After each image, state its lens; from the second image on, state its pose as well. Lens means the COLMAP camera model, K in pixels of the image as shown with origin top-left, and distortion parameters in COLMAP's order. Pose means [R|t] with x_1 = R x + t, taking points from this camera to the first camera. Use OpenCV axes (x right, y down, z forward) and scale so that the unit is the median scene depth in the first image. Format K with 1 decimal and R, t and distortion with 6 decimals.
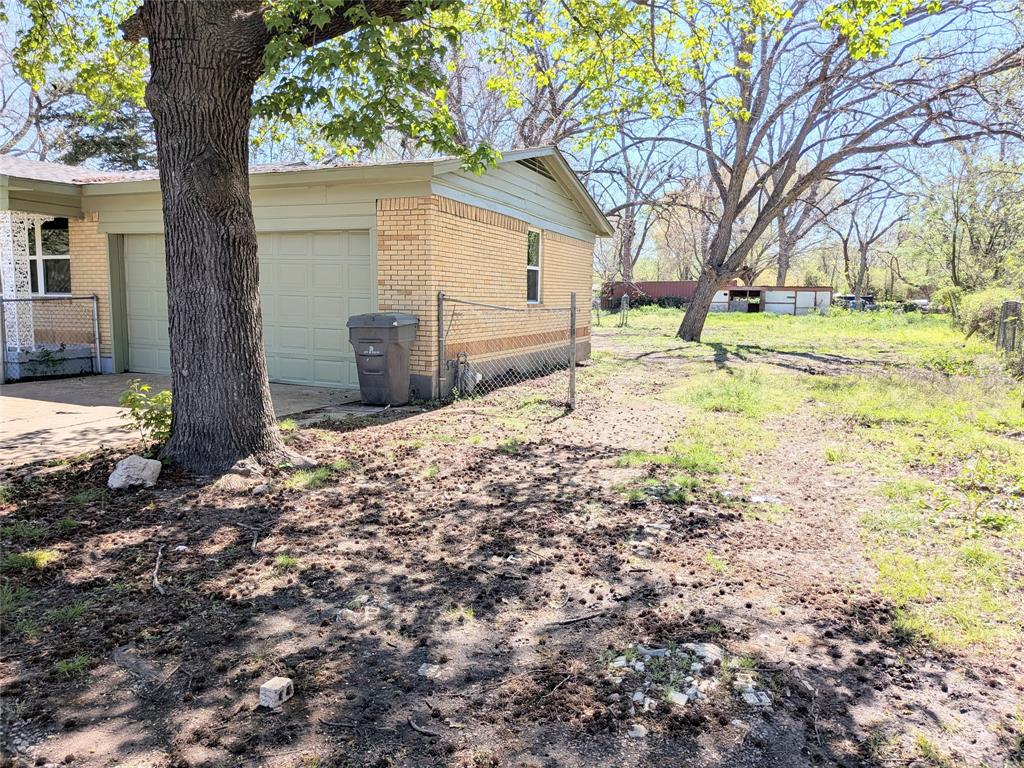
lens RADIAL K [[757.2, 0, 507.6], [0, 757.2, 388.6], [0, 0, 1]] dist [0.025032, -0.036492]
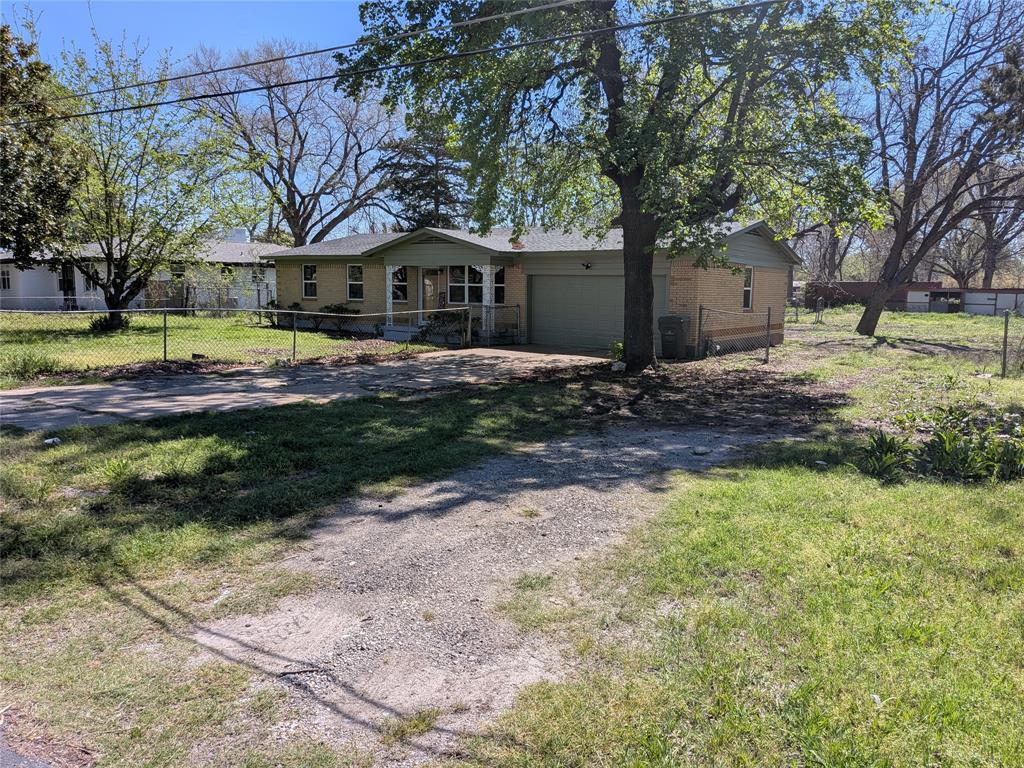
lens RADIAL K [[757.2, 0, 509.4], [0, 757.2, 384.7], [0, 0, 1]] dist [0.025032, -0.036492]
pose [[0.967737, 0.033464, -0.249731, -0.017867], [-0.033099, 0.999436, 0.005663, 0.023285], [0.249780, 0.002786, 0.968299, -0.280479]]
